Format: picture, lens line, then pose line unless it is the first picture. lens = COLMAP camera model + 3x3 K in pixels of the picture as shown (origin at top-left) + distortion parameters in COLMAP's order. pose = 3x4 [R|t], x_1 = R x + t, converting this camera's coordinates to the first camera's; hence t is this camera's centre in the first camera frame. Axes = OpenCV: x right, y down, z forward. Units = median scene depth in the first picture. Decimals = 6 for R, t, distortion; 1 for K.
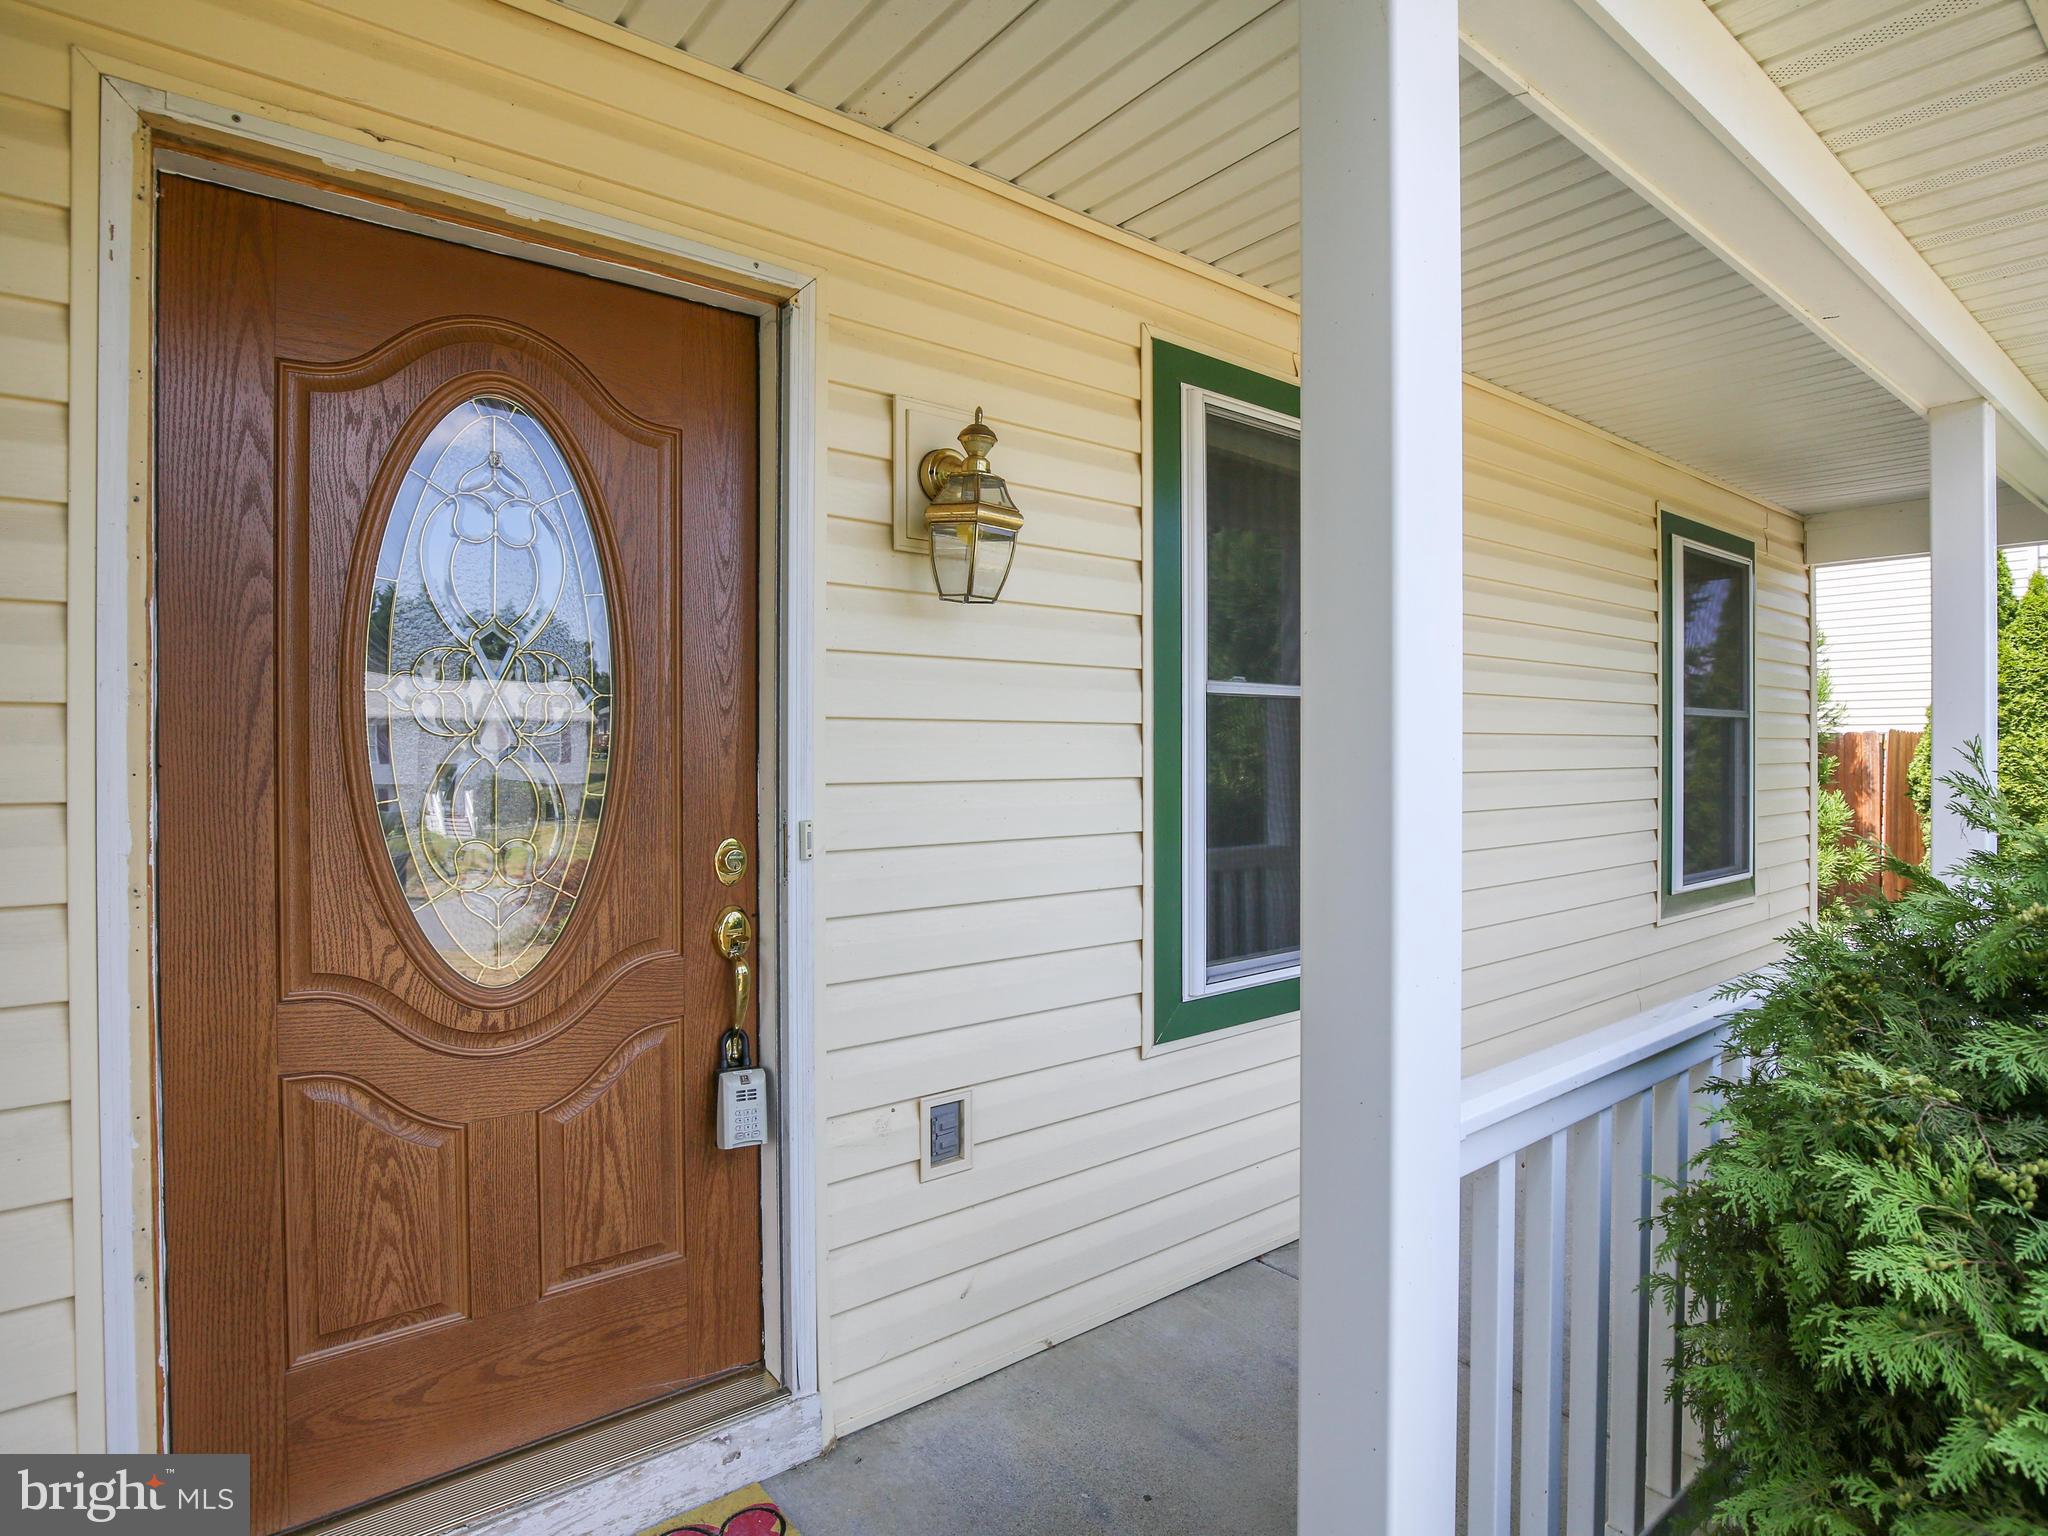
lens RADIAL K [[1076.1, 0, 1024.1], [0, 1076.1, 758.4], [0, 0, 1]] dist [-0.029657, 0.000797]
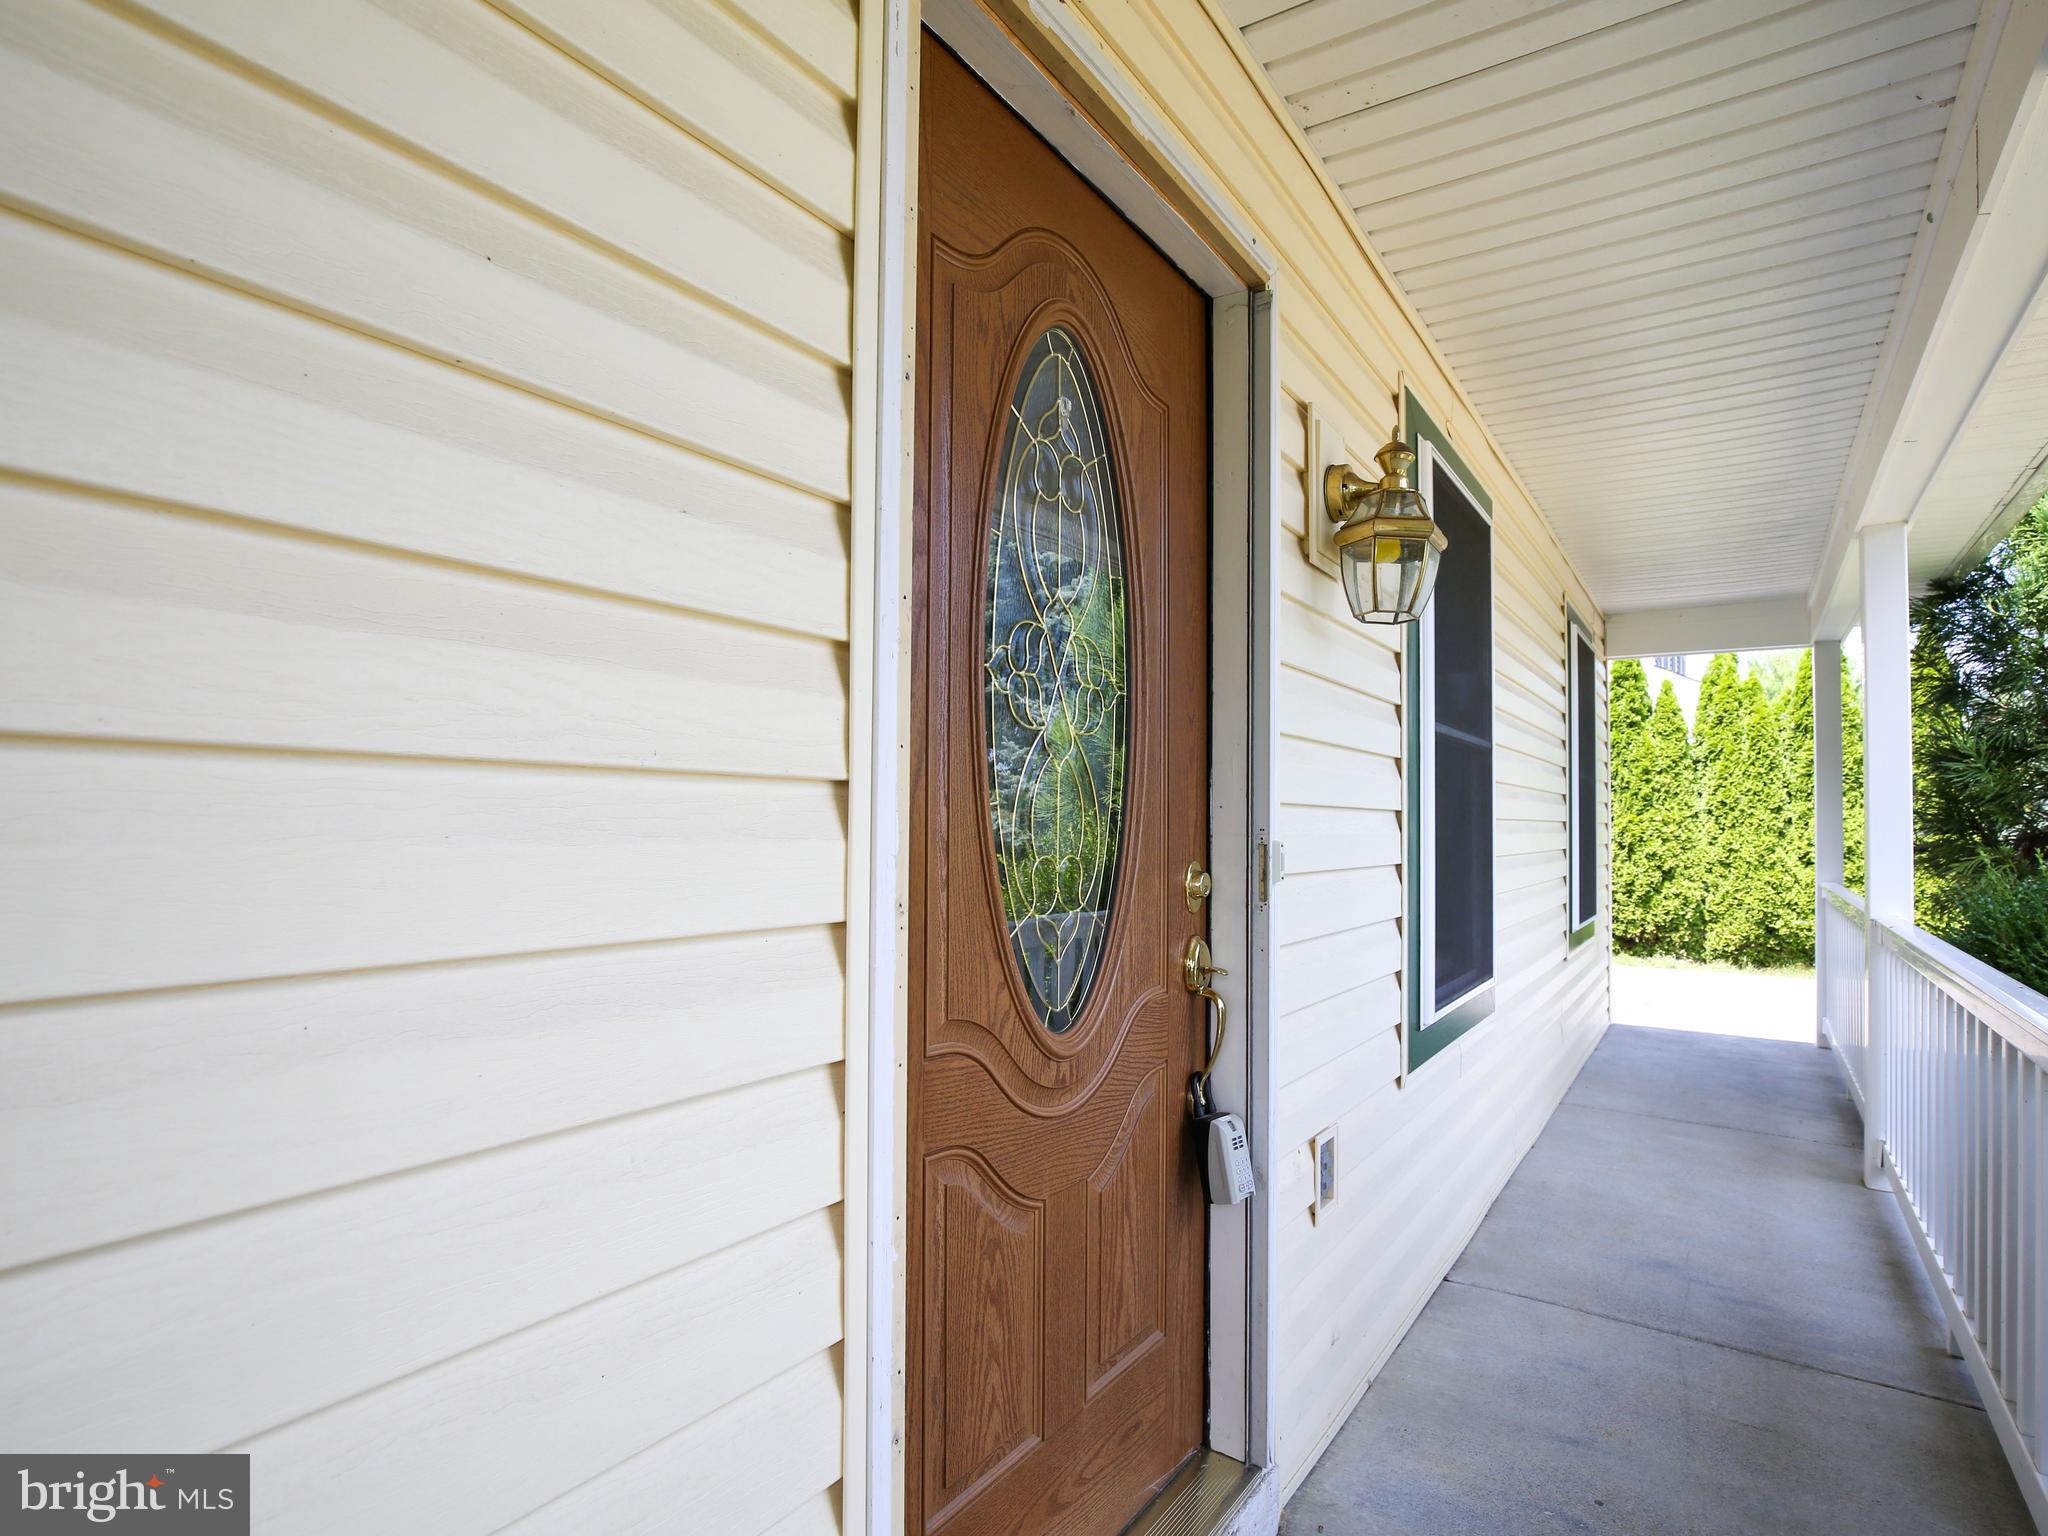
lens RADIAL K [[1068.9, 0, 1026.9], [0, 1068.9, 800.6], [0, 0, 1]] dist [-0.038985, -0.000195]
pose [[0.953545, 0.014499, 0.300901, -0.727388], [-0.005730, 0.999533, -0.030005, 0.055782], [-0.301195, 0.026887, 0.953183, 0.198977]]
